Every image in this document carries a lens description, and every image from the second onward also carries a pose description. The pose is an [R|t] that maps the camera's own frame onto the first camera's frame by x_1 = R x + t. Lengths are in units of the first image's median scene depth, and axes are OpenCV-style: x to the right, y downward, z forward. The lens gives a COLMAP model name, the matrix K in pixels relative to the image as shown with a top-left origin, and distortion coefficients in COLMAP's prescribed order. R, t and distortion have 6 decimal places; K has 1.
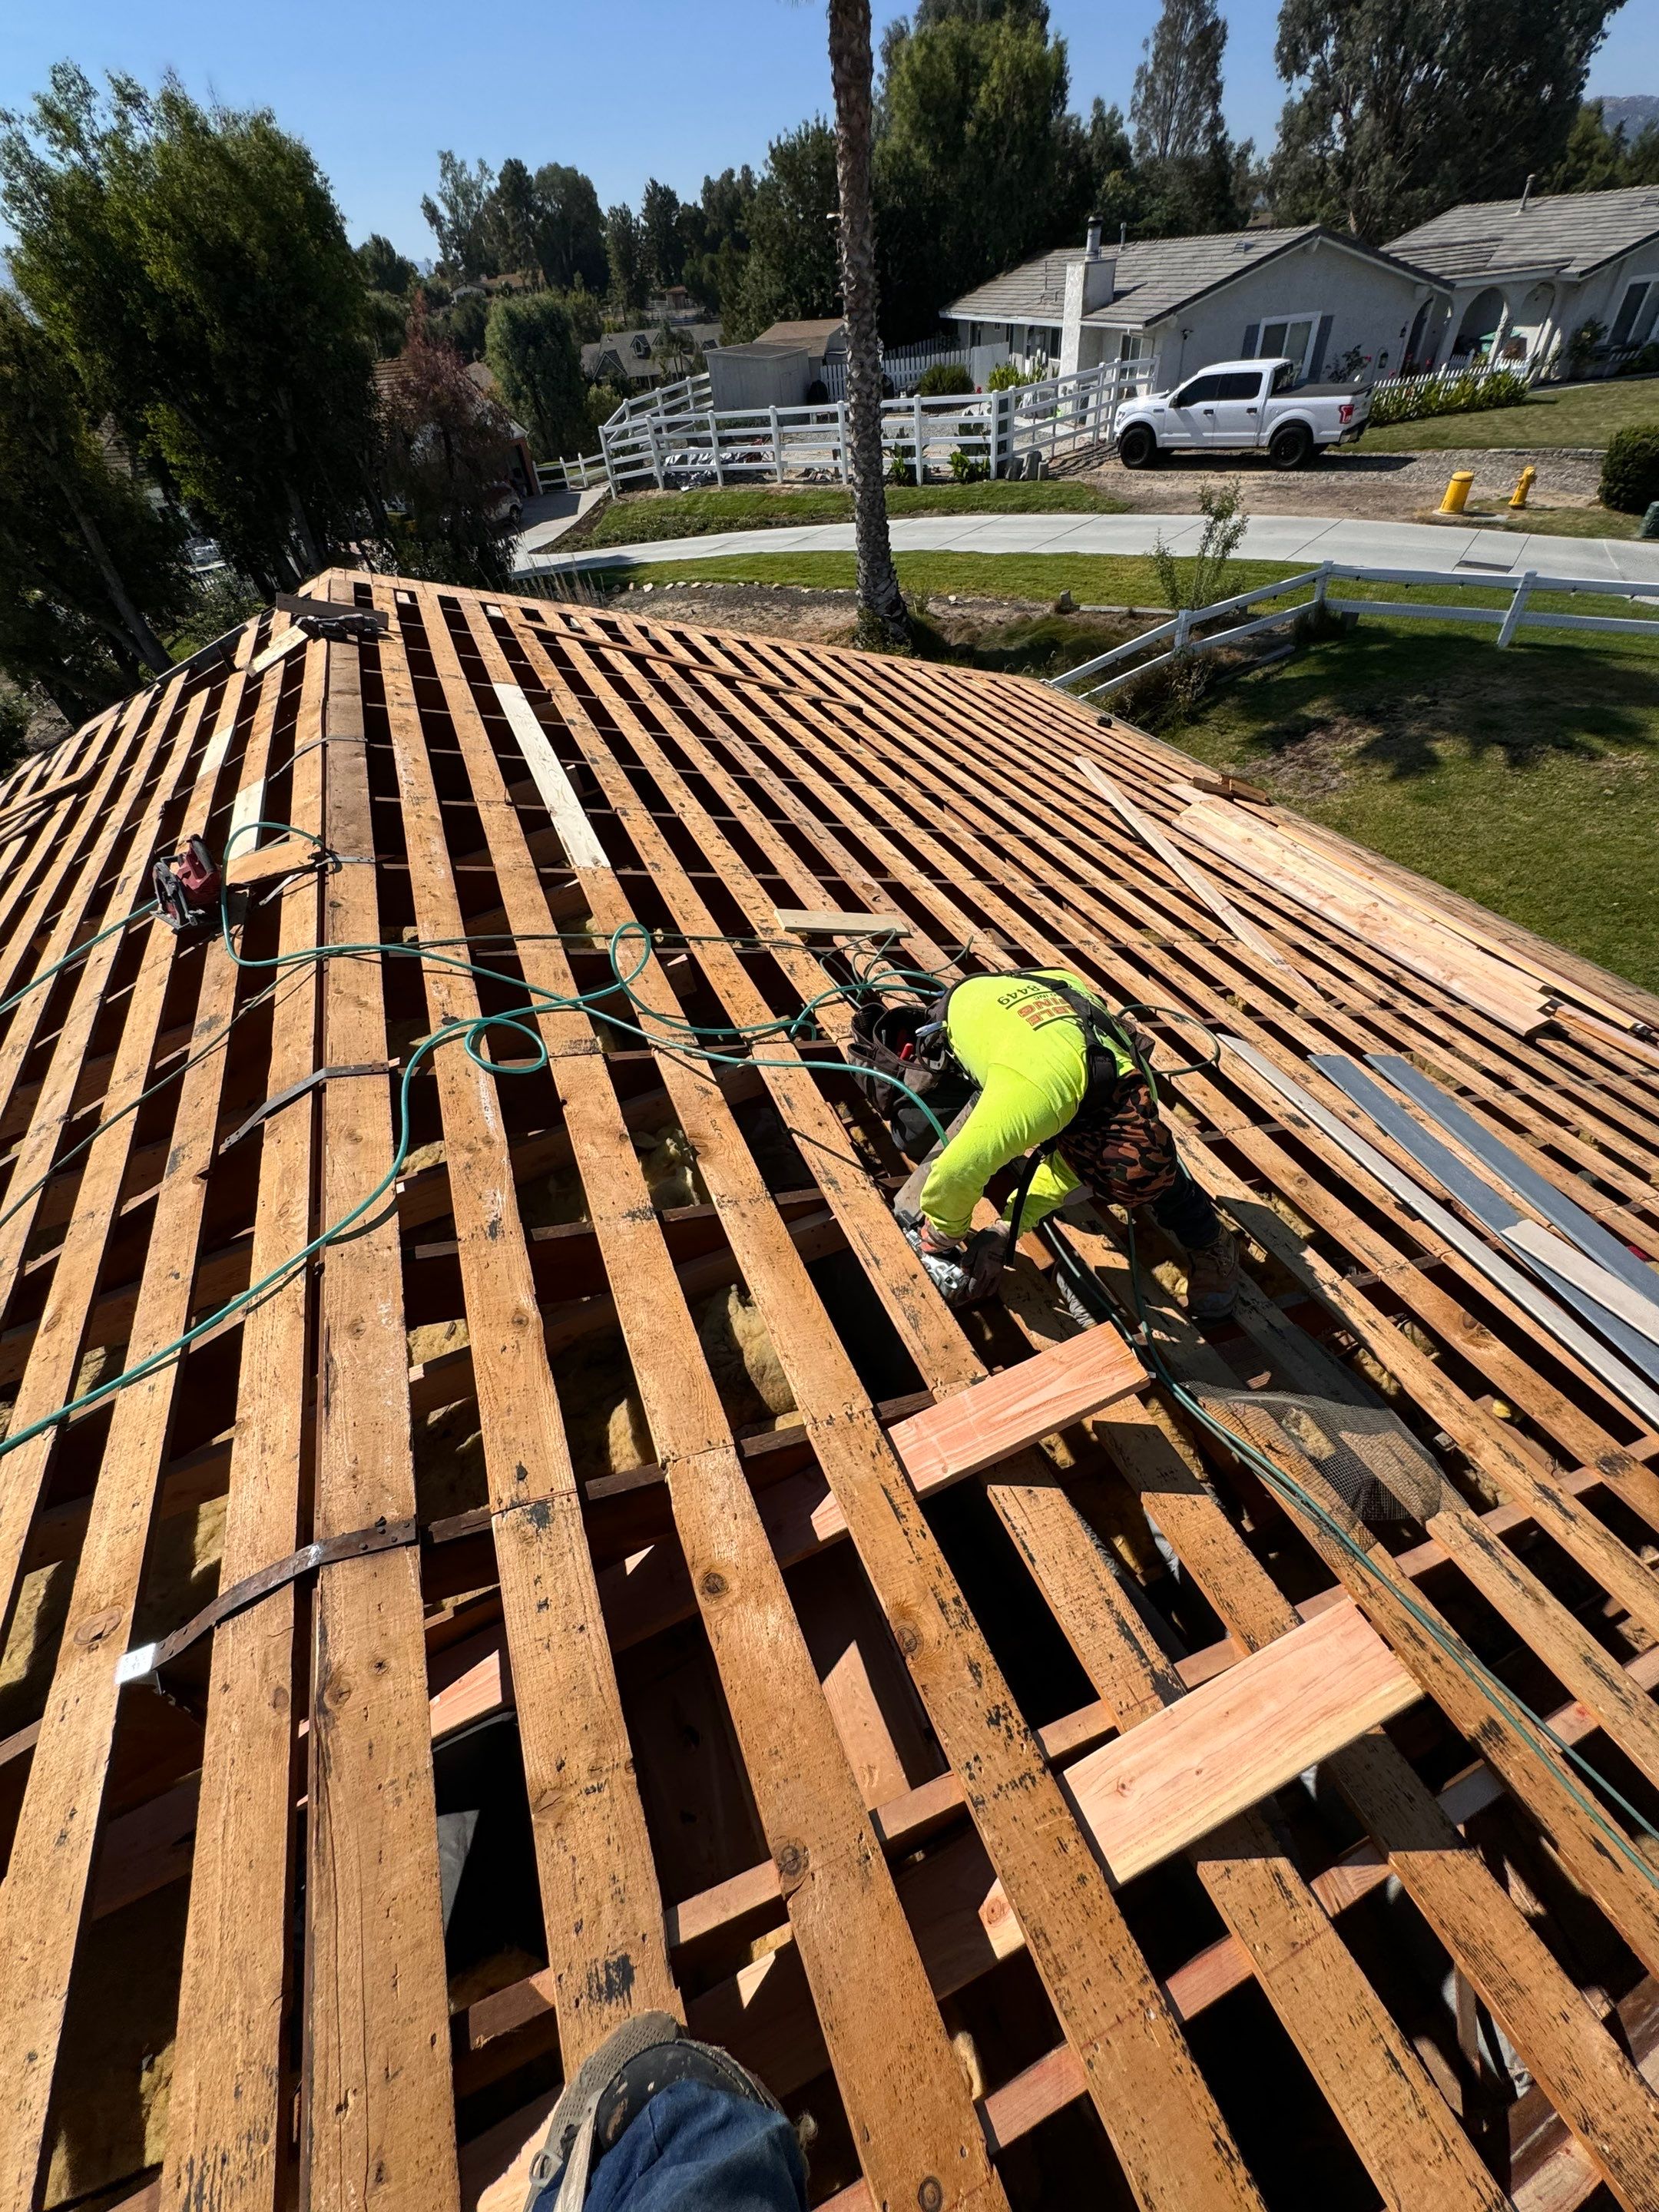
lens RADIAL K [[888.2, 0, 832.9], [0, 888.2, 1106.7], [0, 0, 1]] dist [-0.006181, 0.000714]
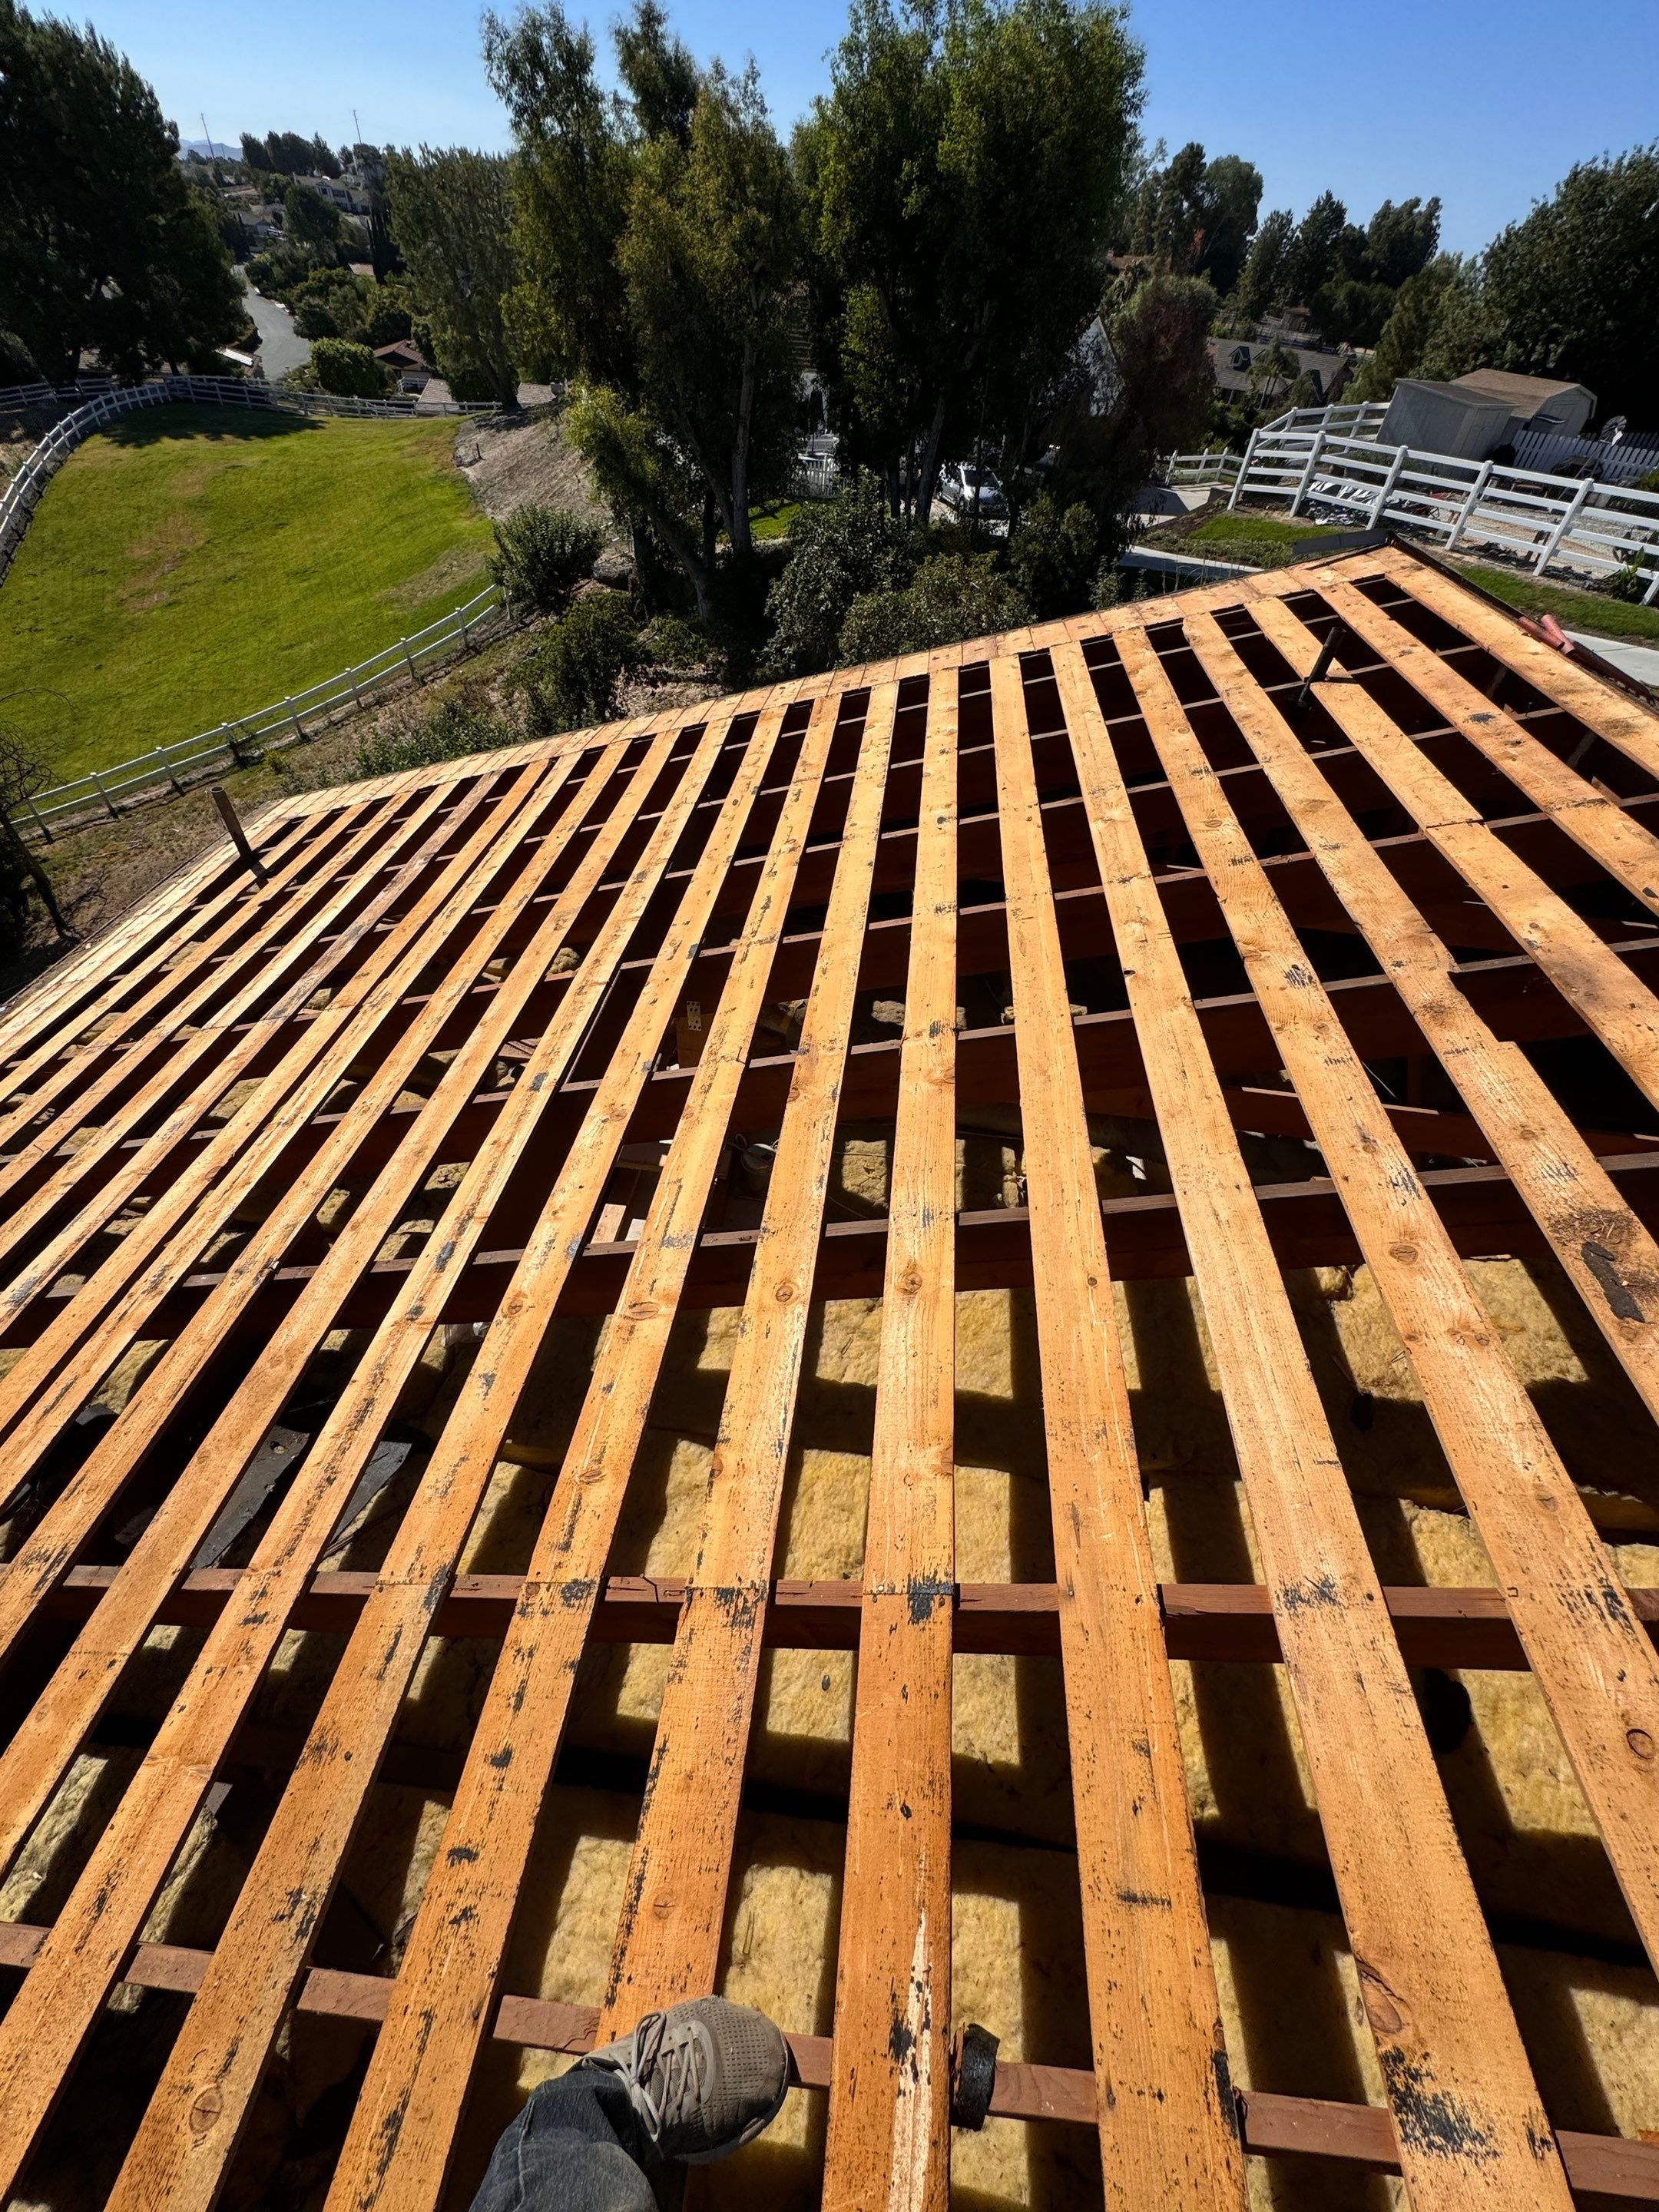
lens RADIAL K [[873.5, 0, 829.2], [0, 873.5, 1102.7], [0, 0, 1]] dist [-0.003952, 0.000079]
pose [[0.868338, 0.439450, -0.229943, -0.403667], [-0.436596, 0.897233, 0.065998, -0.074824], [0.235316, 0.043084, 0.970964, 0.210392]]
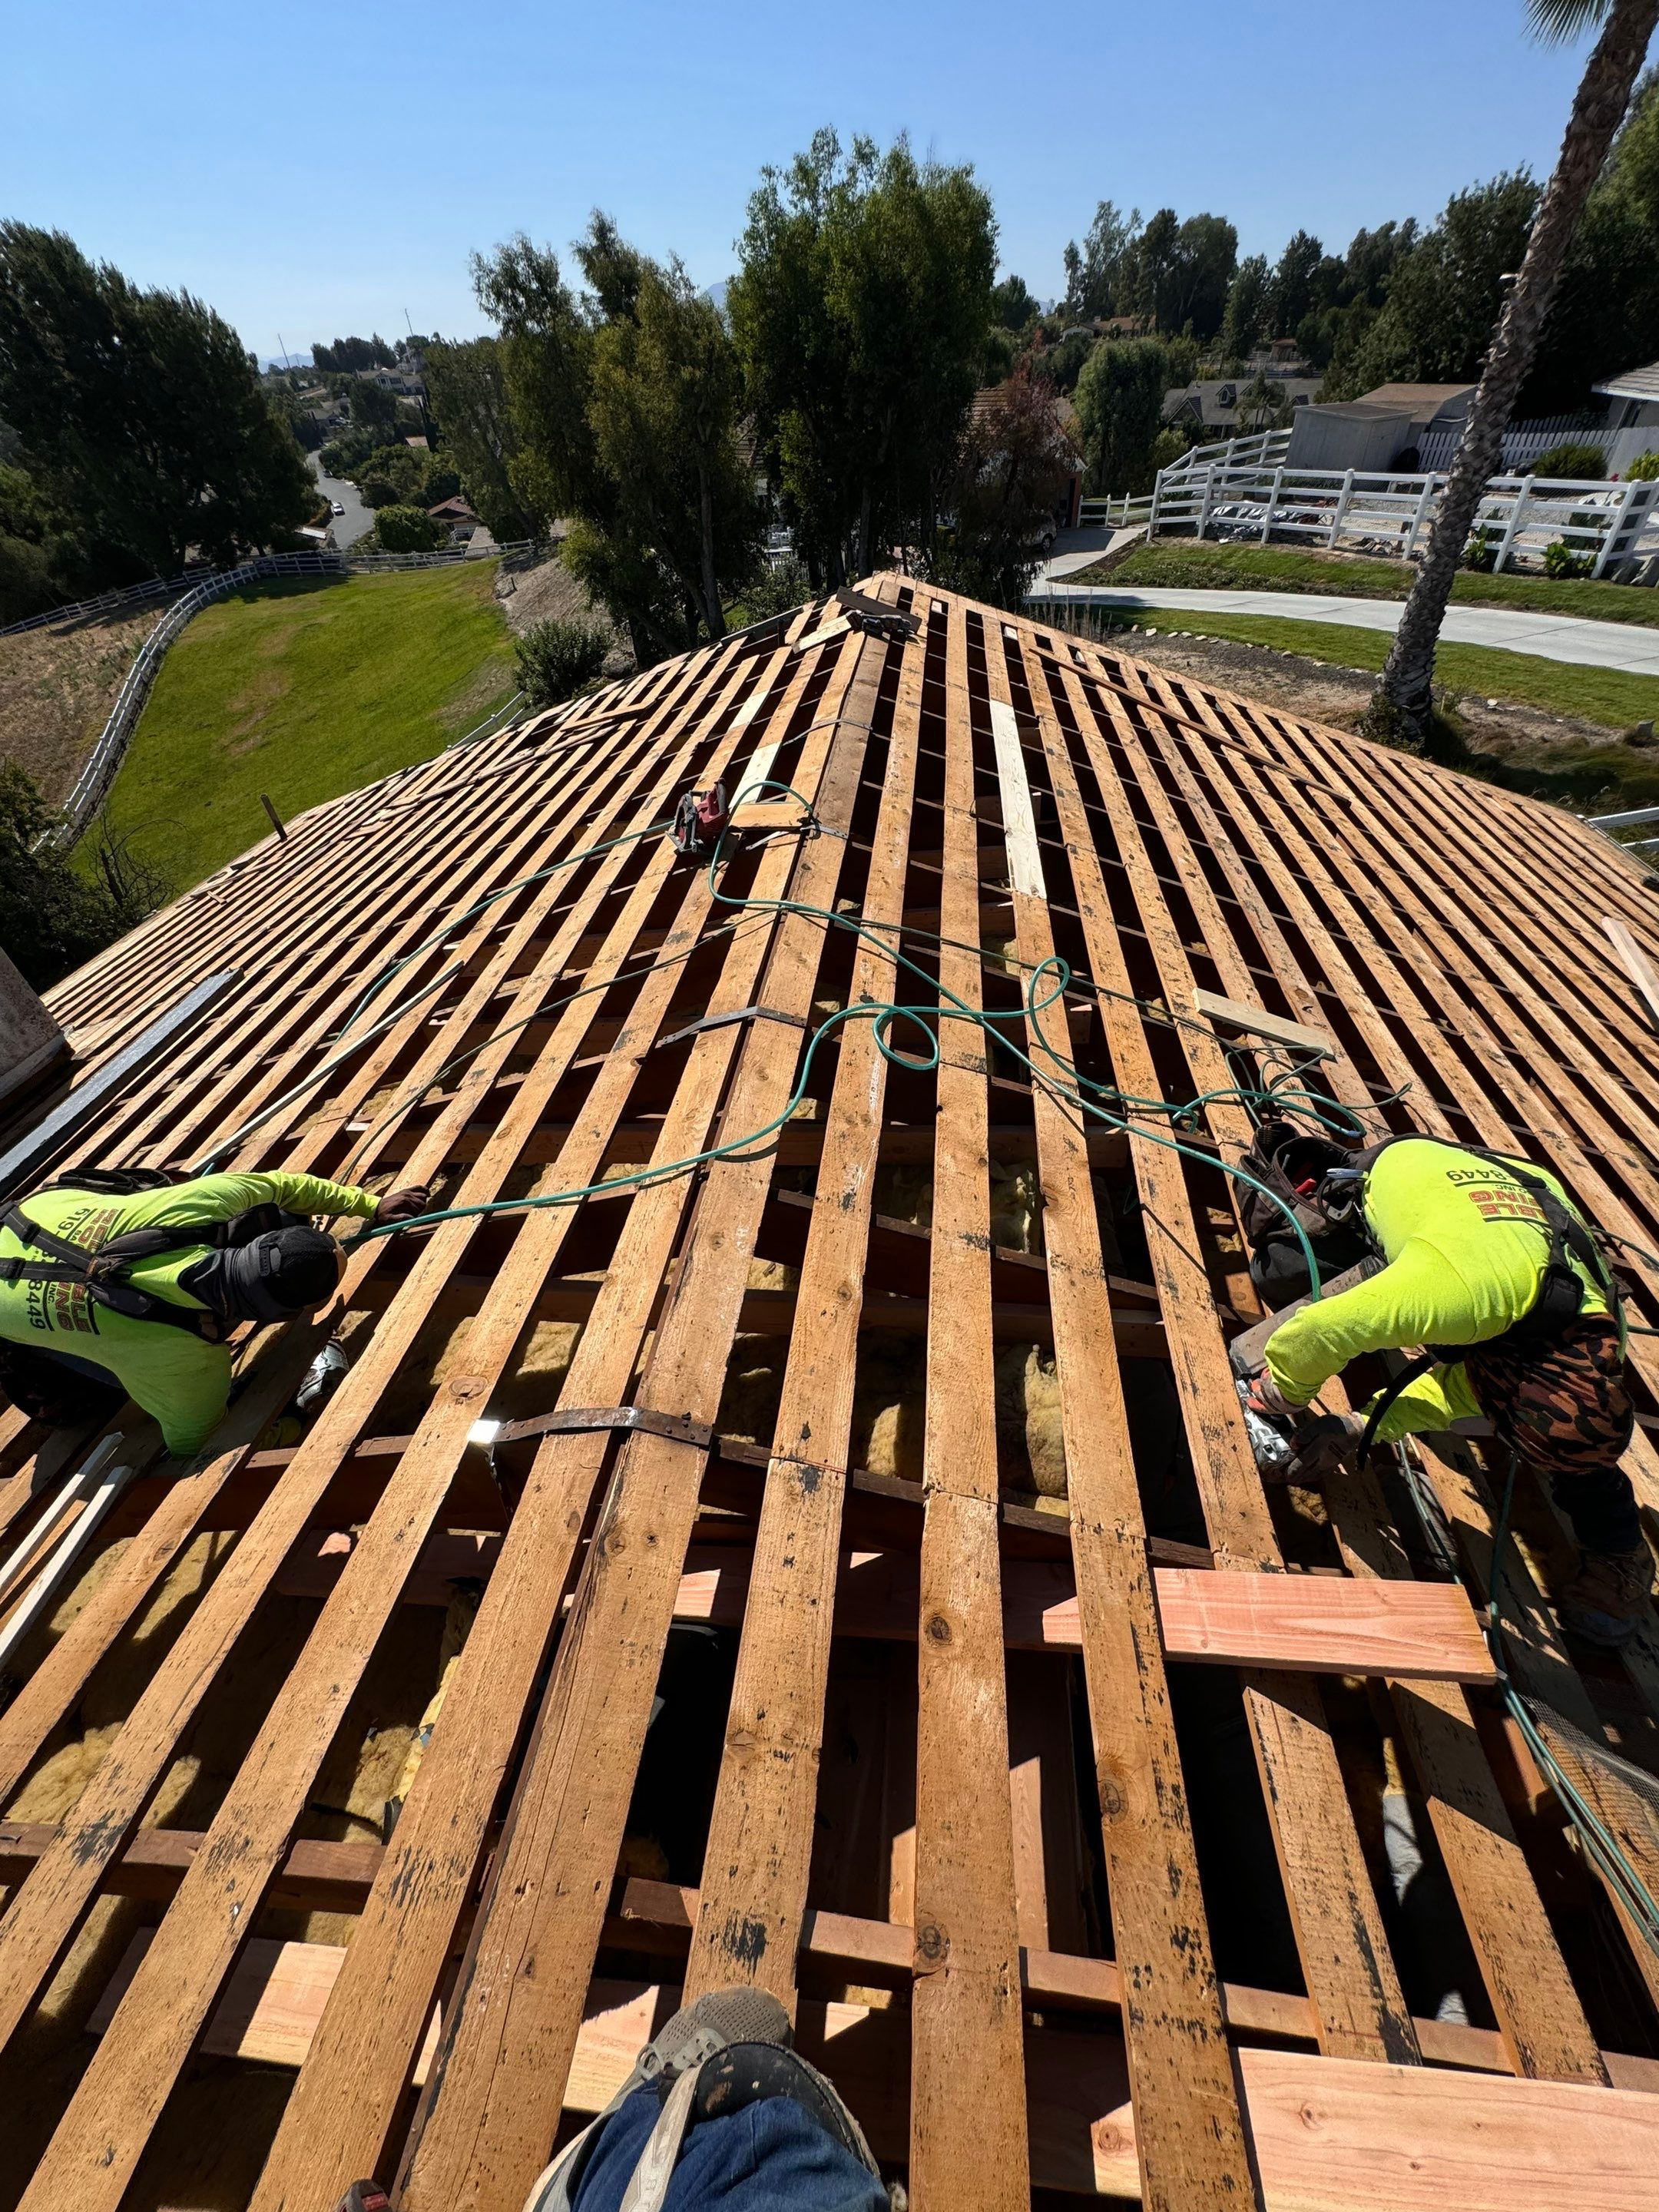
lens RADIAL K [[878.7, 0, 829.5], [0, 878.7, 1106.0], [0, 0, 1]] dist [-0.003881, -0.000363]
pose [[0.875291, 0.348222, -0.335569, -0.016809], [-0.355793, 0.933672, 0.040834, -0.000711], [0.327531, 0.083652, 0.941130, -0.002278]]
